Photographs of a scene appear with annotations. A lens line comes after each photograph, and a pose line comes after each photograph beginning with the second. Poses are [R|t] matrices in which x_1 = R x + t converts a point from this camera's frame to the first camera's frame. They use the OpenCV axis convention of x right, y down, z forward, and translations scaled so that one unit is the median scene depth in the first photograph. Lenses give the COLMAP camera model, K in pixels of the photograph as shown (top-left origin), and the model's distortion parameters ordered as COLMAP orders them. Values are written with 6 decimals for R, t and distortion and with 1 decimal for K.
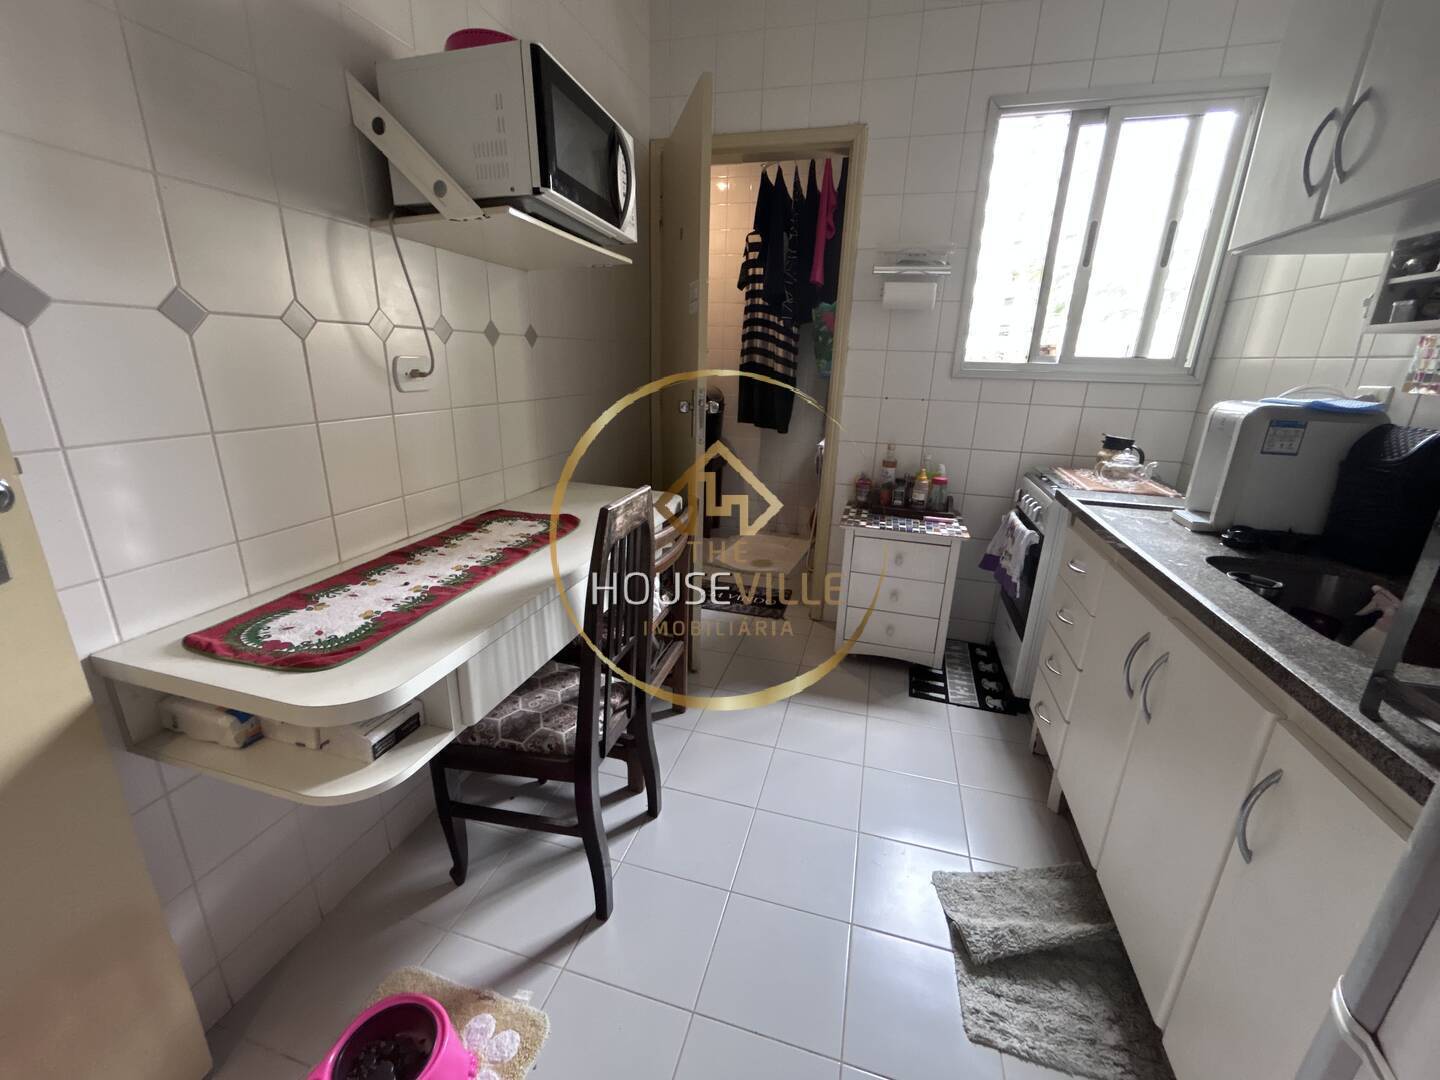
lens RADIAL K [[580.7, 0, 717.2], [0, 580.7, 539.5], [0, 0, 1]] dist [-0.006299, 0.000621]
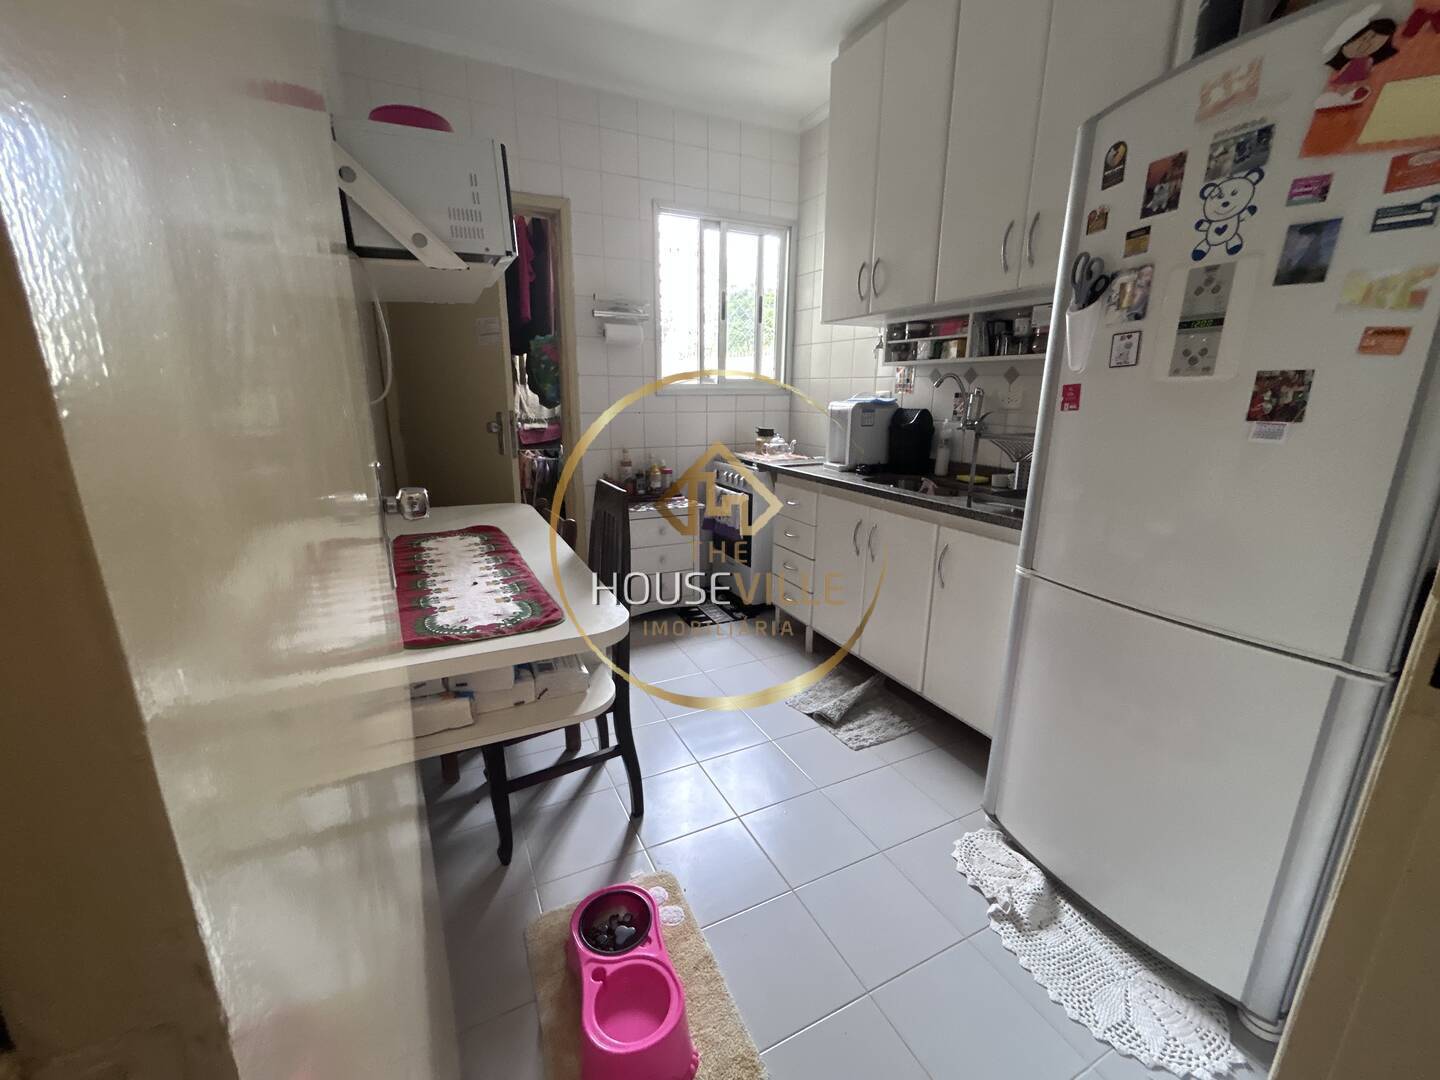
lens RADIAL K [[580.7, 0, 717.4], [0, 580.7, 539.0], [0, 0, 1]] dist [-0.006299, 0.000621]
pose [[0.739876, -0.189251, 0.645575, -0.751225], [0.213158, 0.976121, 0.041857, 0.037645], [-0.638081, 0.106641, 0.762549, -0.149912]]
